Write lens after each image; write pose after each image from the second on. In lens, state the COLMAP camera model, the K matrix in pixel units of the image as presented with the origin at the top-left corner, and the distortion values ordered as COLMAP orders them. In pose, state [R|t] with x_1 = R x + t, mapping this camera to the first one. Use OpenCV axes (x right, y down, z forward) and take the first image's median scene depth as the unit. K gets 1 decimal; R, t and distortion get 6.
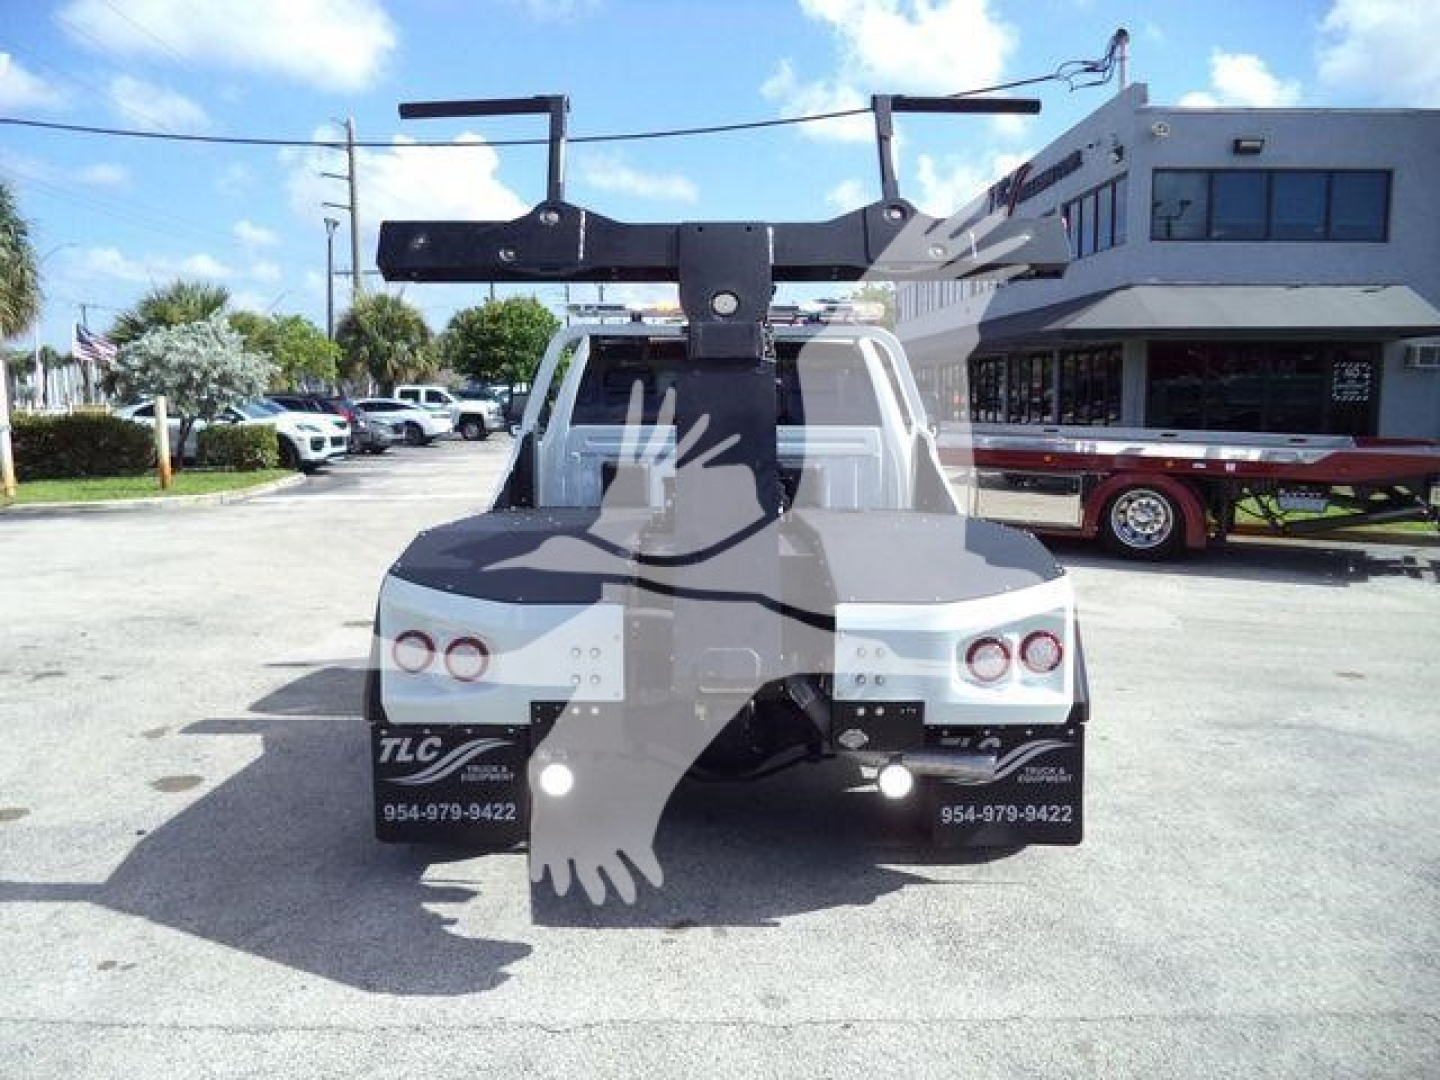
lens RADIAL K [[1166.4, 0, 715.1], [0, 1166.4, 522.3], [0, 0, 1]] dist [-0.032902, 0.011787]
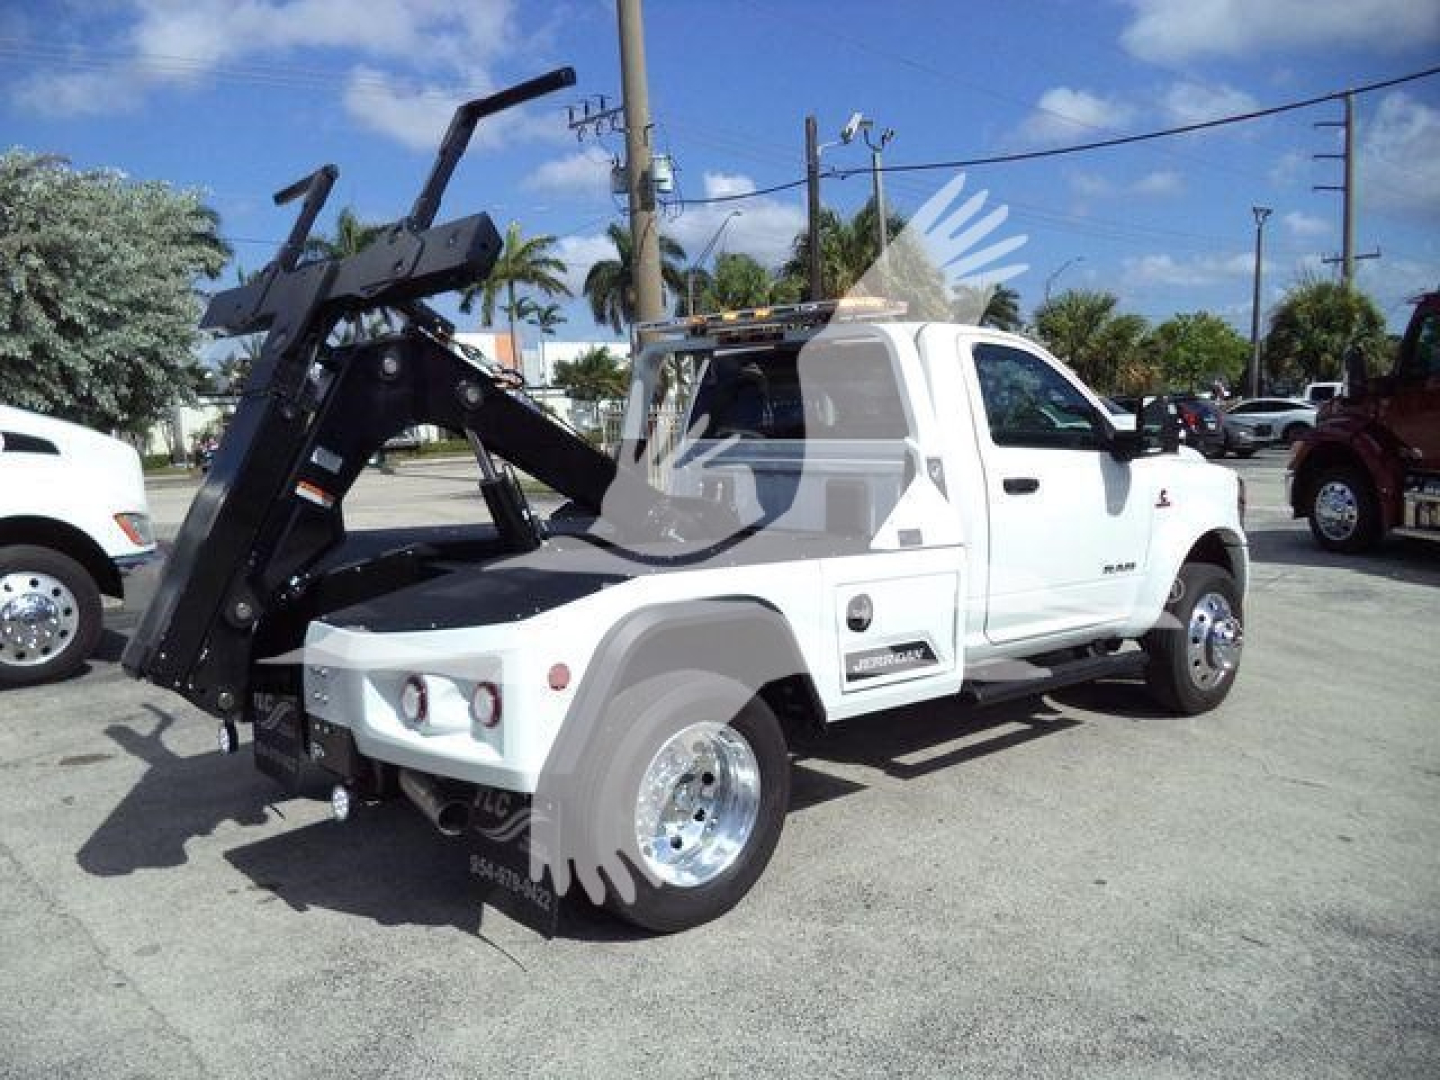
lens RADIAL K [[1166.4, 0, 718.9], [0, 1166.4, 521.1], [0, 0, 1]] dist [-0.032902, 0.011787]
pose [[0.669843, 0.048648, -0.740907, 1.005412], [-0.049132, 0.998568, 0.021147, -0.053208], [0.740875, 0.022237, 0.671275, 0.510264]]
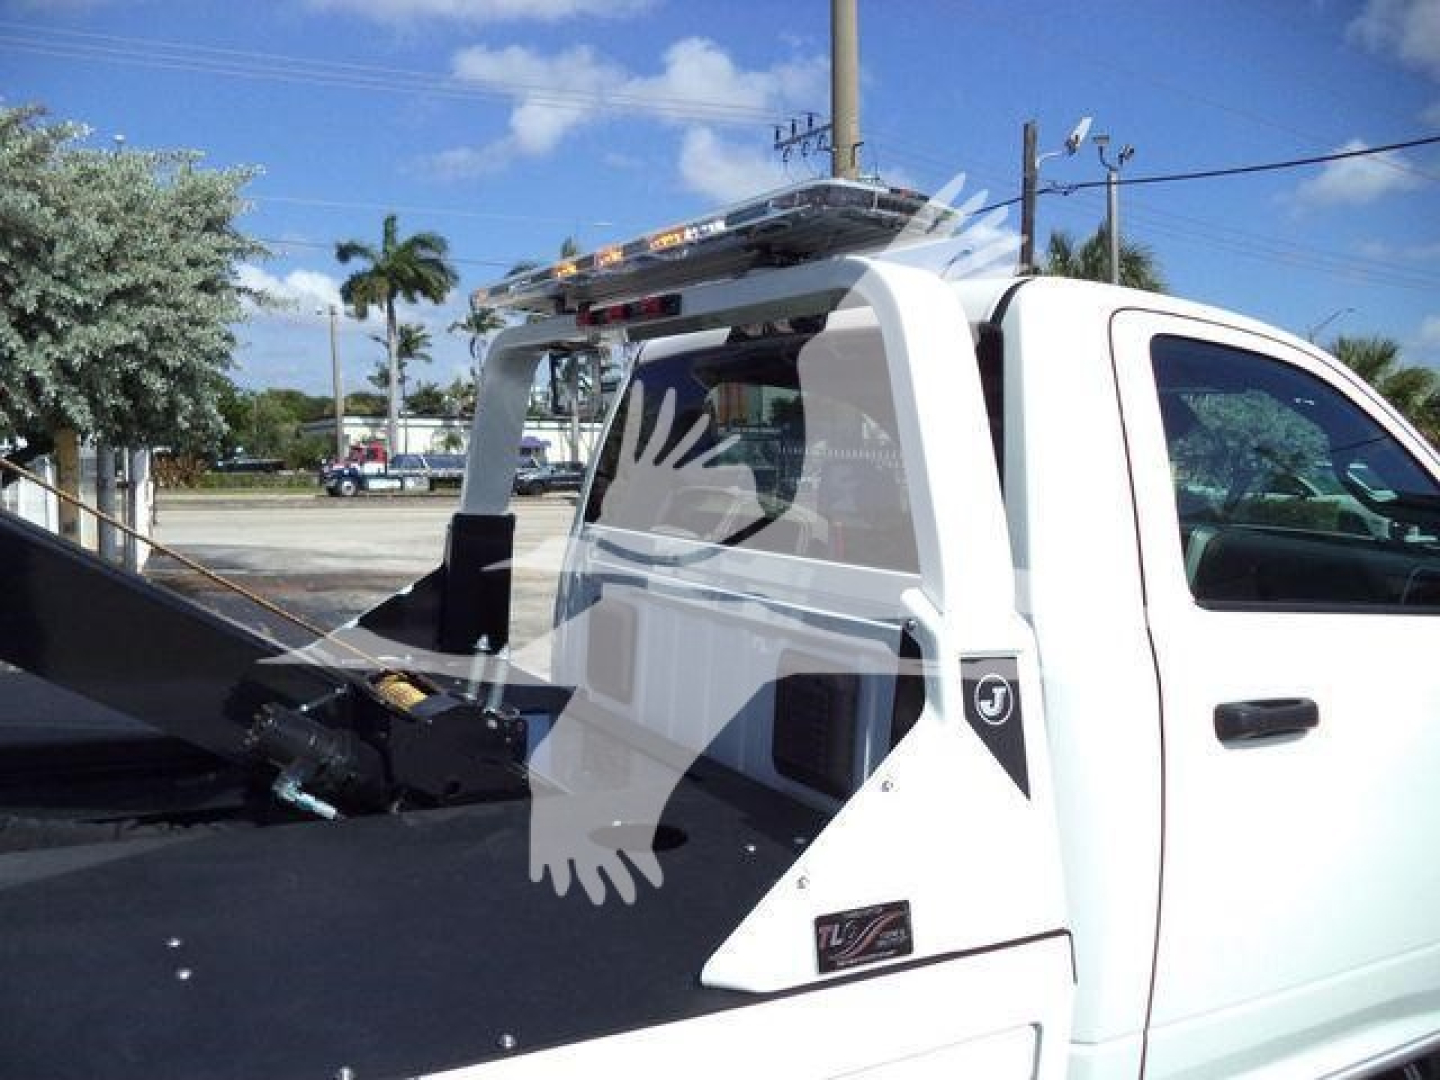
lens RADIAL K [[1166.4, 0, 728.3], [0, 1166.4, 546.6], [0, 0, 1]] dist [-0.032902, 0.011787]
pose [[0.523329, 0.075957, -0.848739, 0.554955], [-0.109374, 0.993768, 0.021497, -0.138170], [0.845083, 0.081579, 0.528375, 1.179714]]
